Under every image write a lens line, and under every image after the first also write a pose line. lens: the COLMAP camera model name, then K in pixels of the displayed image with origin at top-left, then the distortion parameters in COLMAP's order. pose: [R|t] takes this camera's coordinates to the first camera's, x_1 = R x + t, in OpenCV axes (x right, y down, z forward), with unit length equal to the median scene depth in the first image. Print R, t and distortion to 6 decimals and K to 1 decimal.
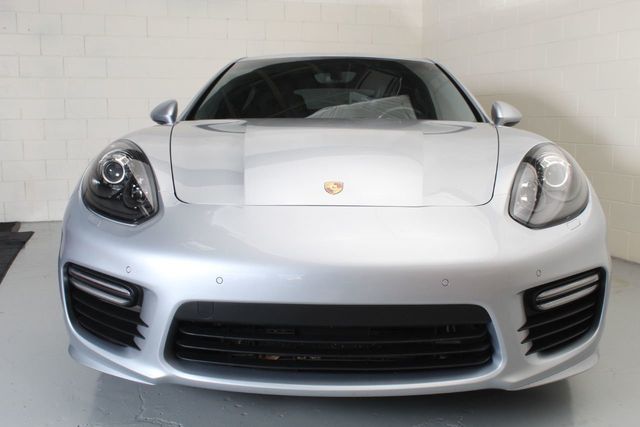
lens RADIAL K [[649.5, 0, 320.0], [0, 649.5, 213.5], [0, 0, 1]] dist [-0.080448, 0.015610]
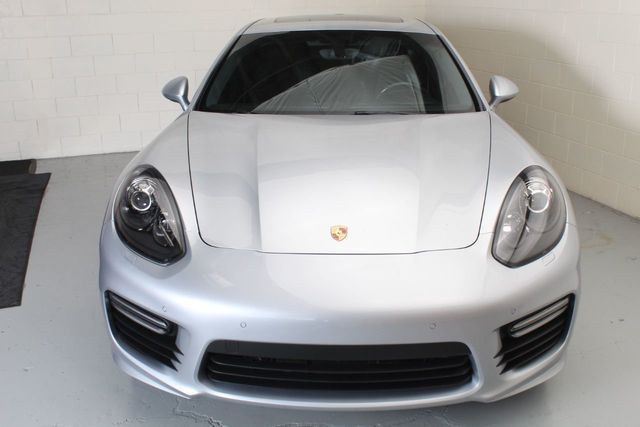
lens RADIAL K [[649.5, 0, 320.0], [0, 649.5, 213.5], [0, 0, 1]] dist [-0.080448, 0.015610]
pose [[0.999960, -0.006885, -0.005636, -0.005141], [0.007802, 0.982998, 0.183452, -0.263129], [0.004277, -0.183489, 0.983013, -0.108772]]
